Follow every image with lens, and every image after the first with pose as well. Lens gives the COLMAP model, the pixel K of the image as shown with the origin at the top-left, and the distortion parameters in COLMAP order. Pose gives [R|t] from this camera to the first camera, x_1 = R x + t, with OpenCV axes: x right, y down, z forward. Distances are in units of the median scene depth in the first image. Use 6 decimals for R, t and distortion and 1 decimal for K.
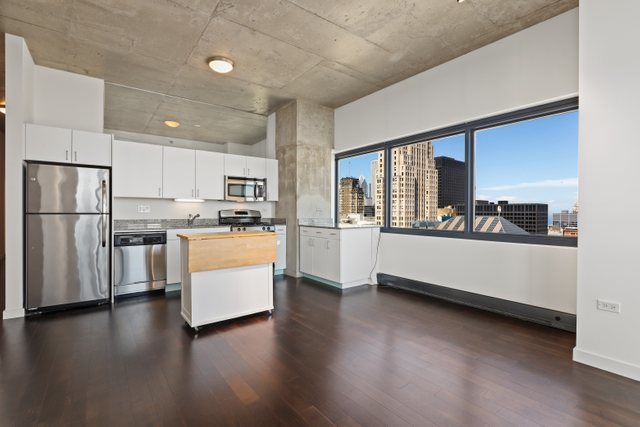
lens RADIAL K [[294.4, 0, 322.4], [0, 294.4, 212.7], [0, 0, 1]] dist [-0.011007, 0.000665]
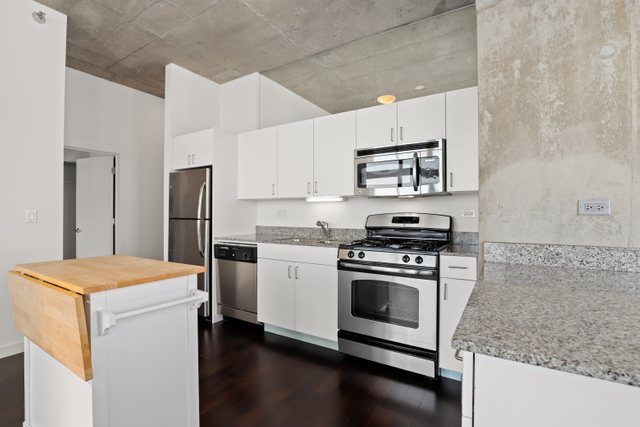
lens RADIAL K [[291.7, 0, 323.7], [0, 291.7, 213.1], [0, 0, 1]] dist [-0.036480, 0.007470]
pose [[0.361518, -0.003988, -0.932357, 0.137360], [-0.002096, 0.999985, -0.005090, -0.008155], [0.932363, 0.003795, 0.361504, 0.713785]]
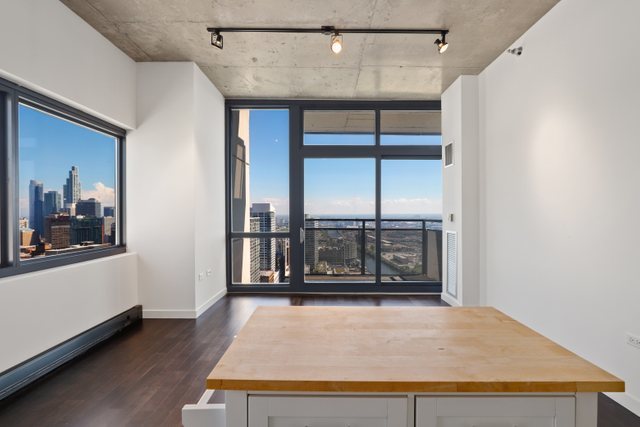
lens RADIAL K [[293.0, 0, 321.6], [0, 293.0, 213.9], [0, 0, 1]] dist [-0.003565, -0.000248]
pose [[-0.788960, -0.003021, 0.614437, -0.272345], [0.002400, 0.999965, 0.007999, -0.028489], [-0.614440, 0.007785, -0.788925, 0.777091]]
